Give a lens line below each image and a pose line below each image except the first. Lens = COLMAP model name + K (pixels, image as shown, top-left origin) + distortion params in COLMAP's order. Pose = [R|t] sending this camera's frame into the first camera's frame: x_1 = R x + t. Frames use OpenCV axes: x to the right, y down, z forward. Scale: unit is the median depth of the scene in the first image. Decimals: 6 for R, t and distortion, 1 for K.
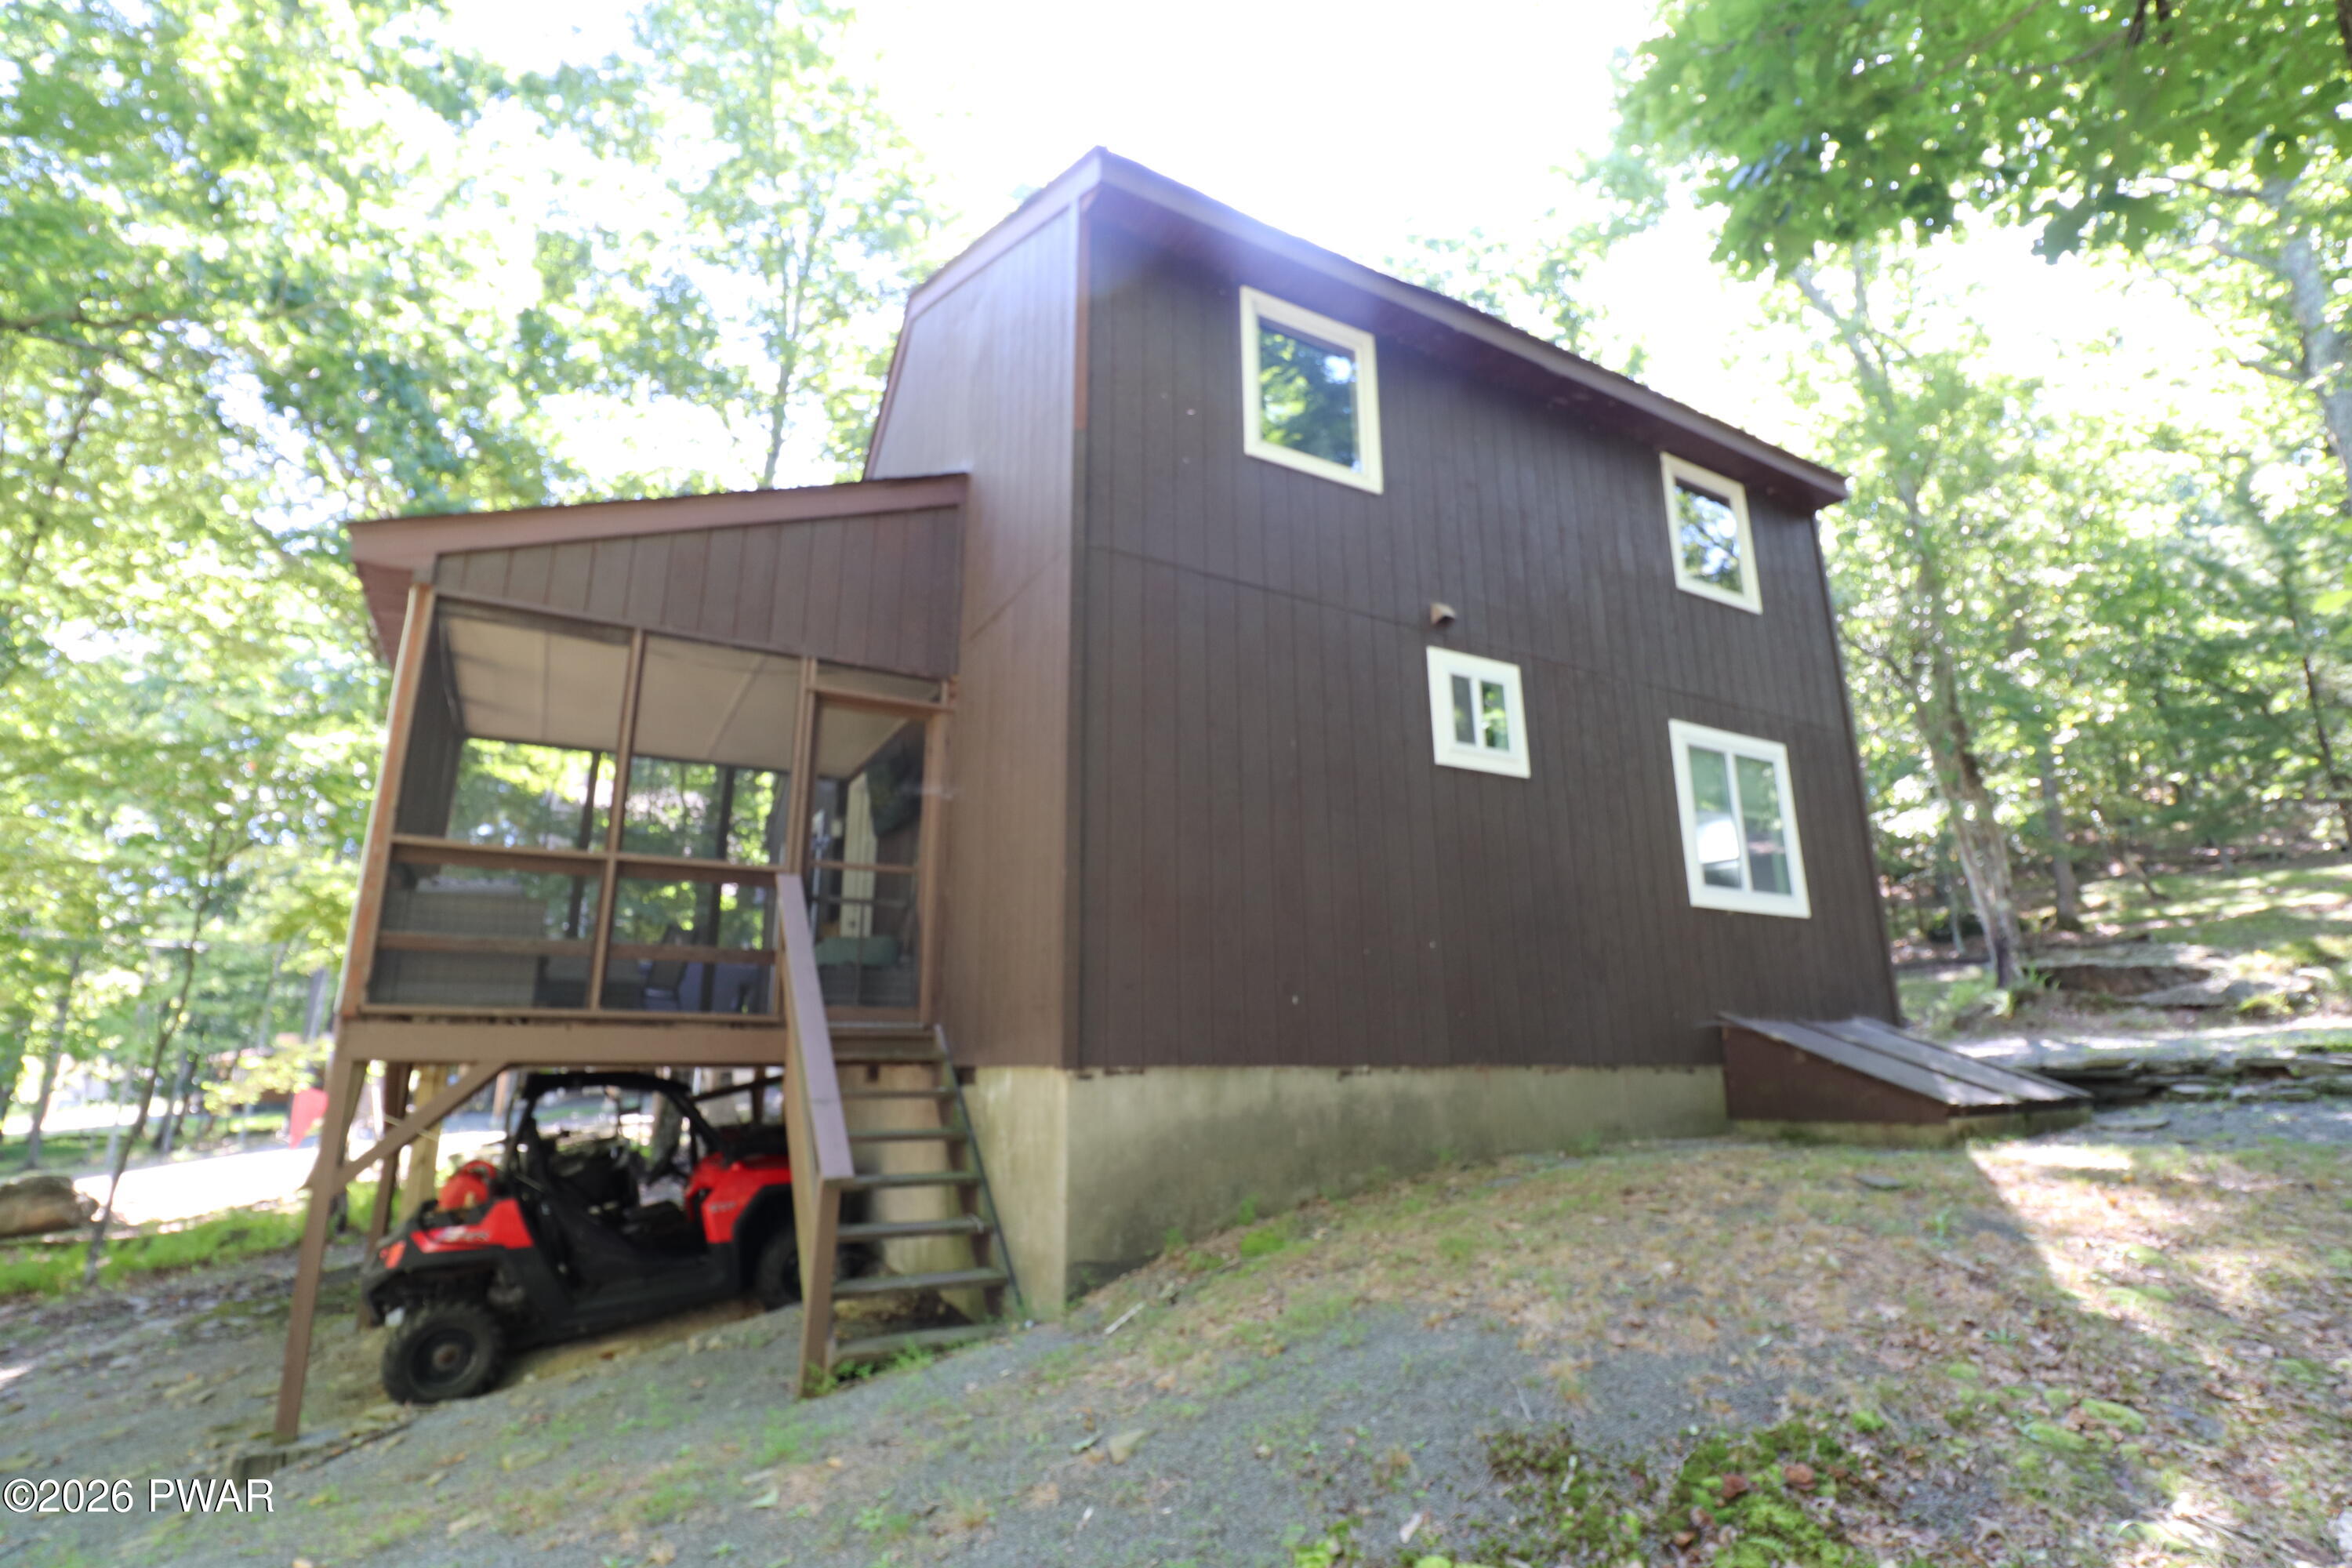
lens RADIAL K [[1097.4, 0, 1176.0], [0, 1097.4, 784.0], [0, 0, 1]] dist [-0.001015, -0.000287]
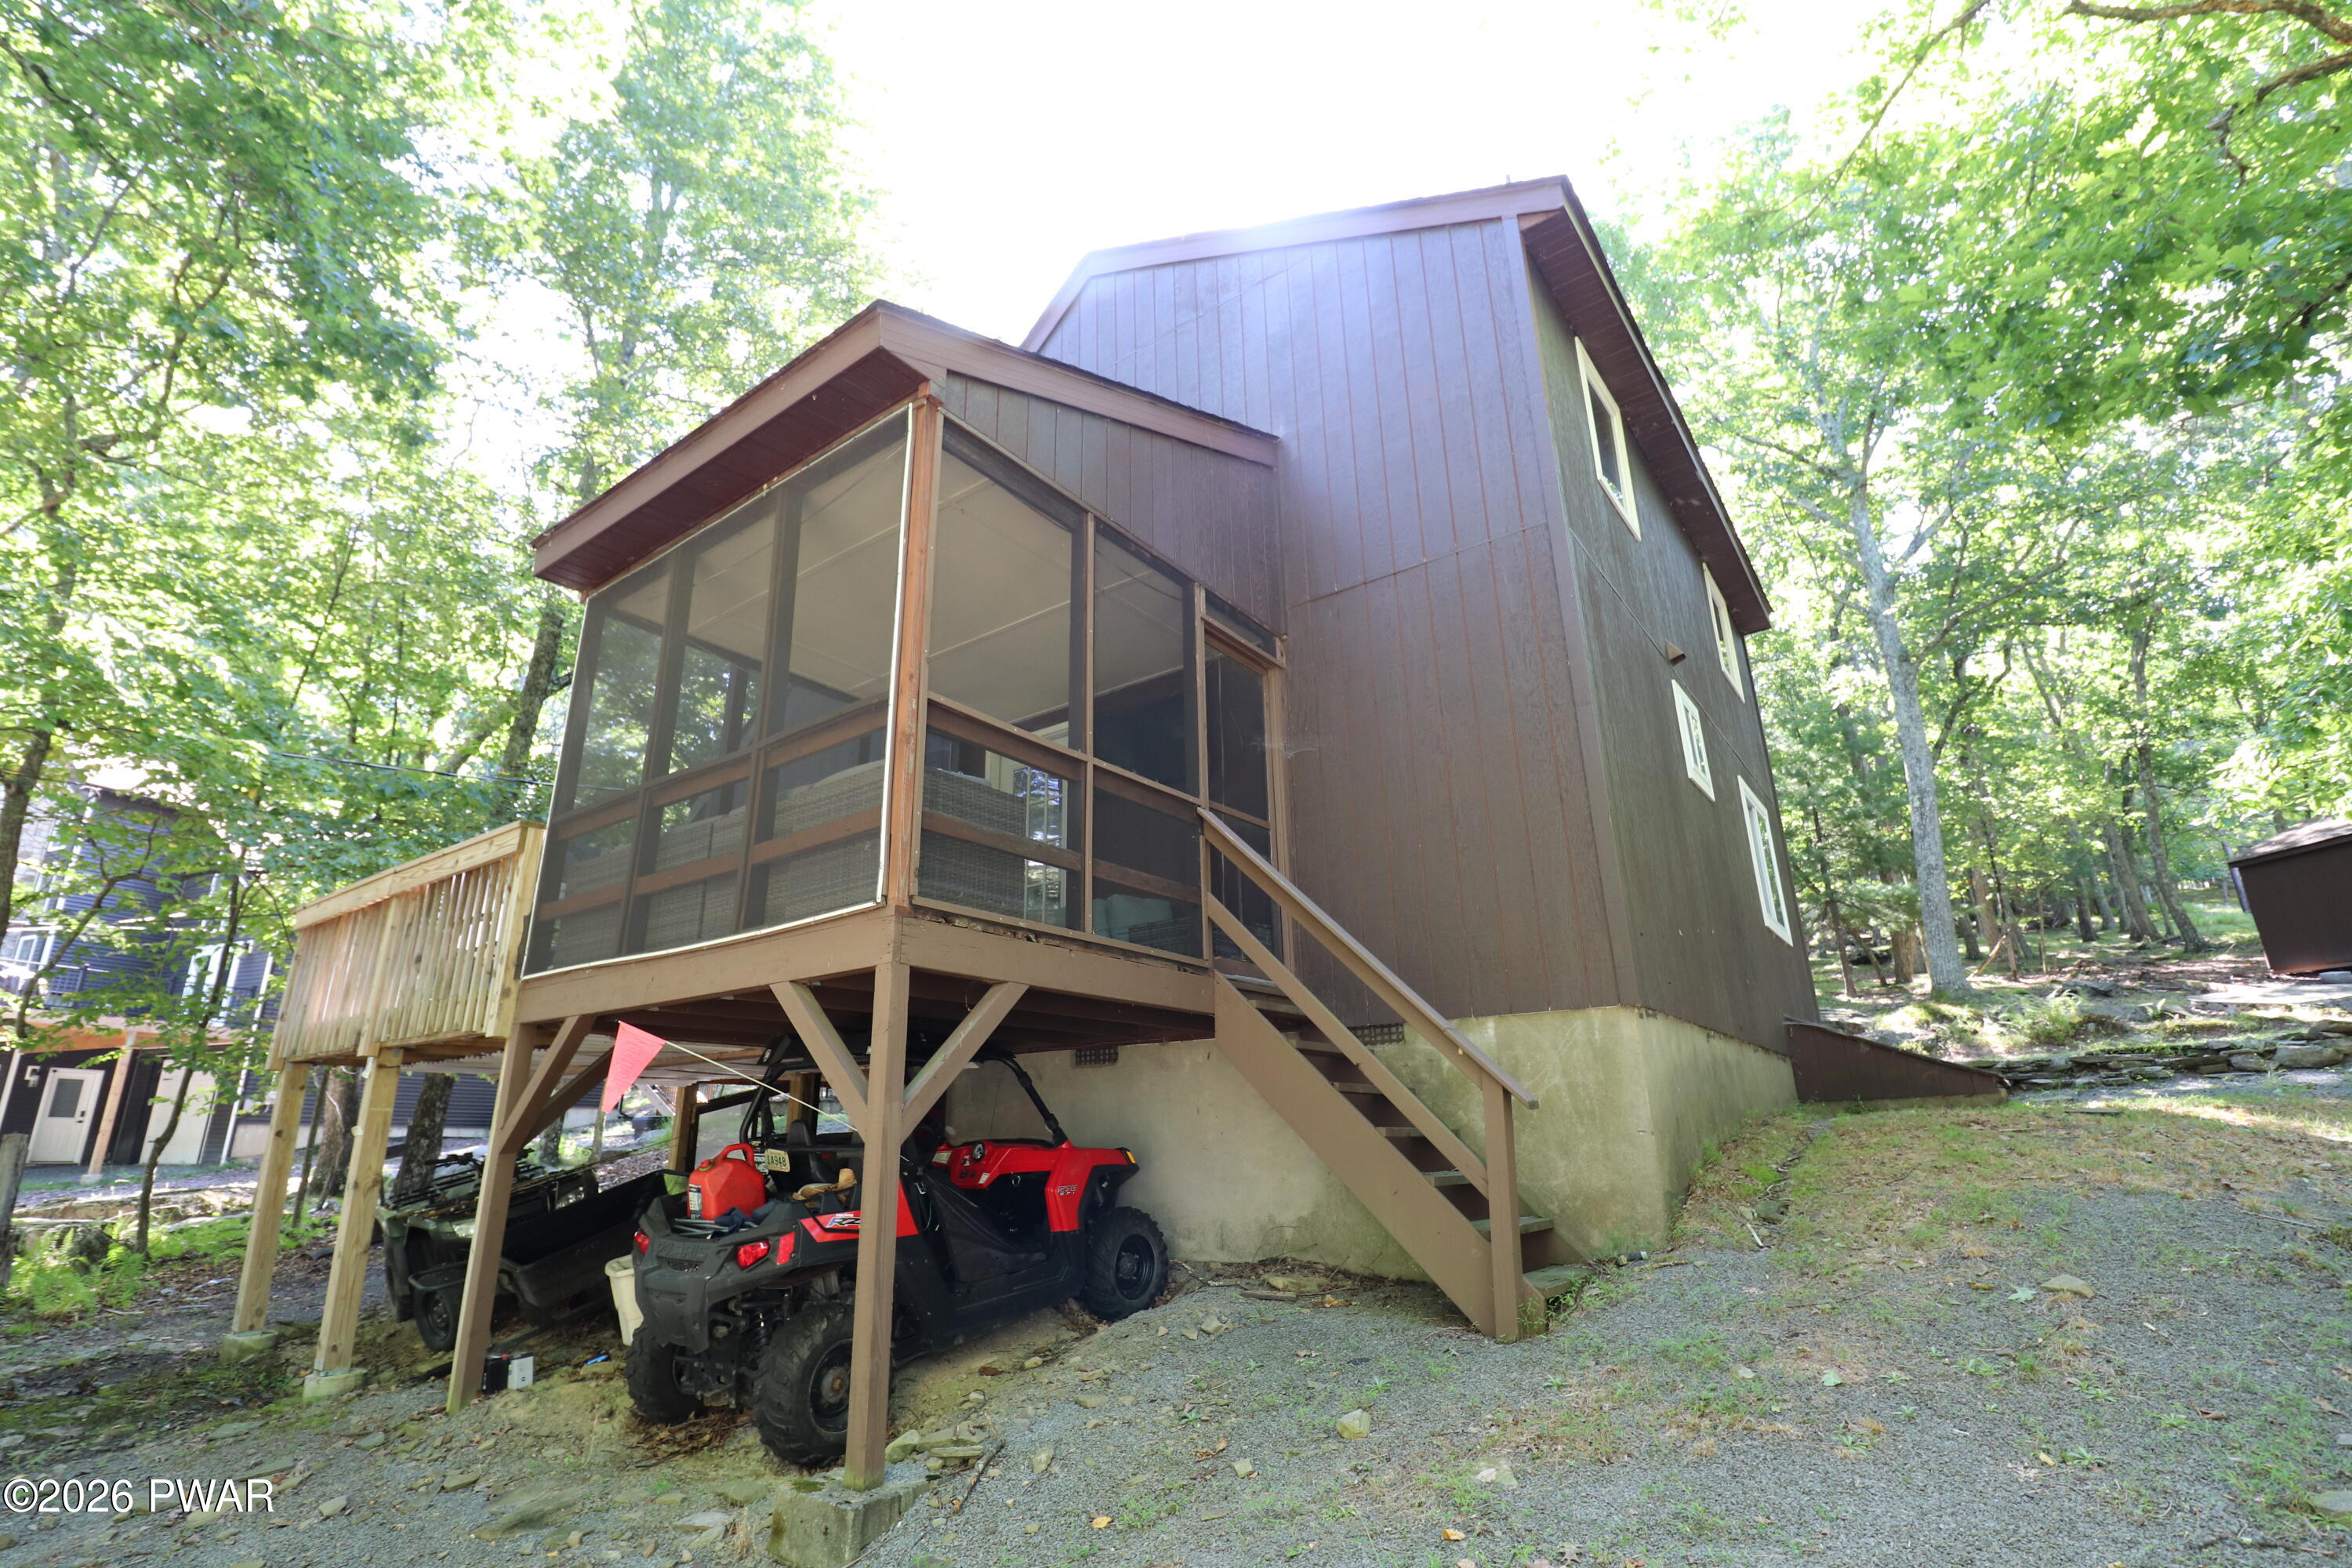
lens RADIAL K [[1097.4, 0, 1176.0], [0, 1097.4, 784.0], [0, 0, 1]] dist [-0.001015, -0.000287]
pose [[0.919361, 0.111879, 0.377173, -0.777833], [-0.081137, 0.992022, -0.096486, 0.161988], [-0.384958, 0.058103, 0.921103, 0.168289]]
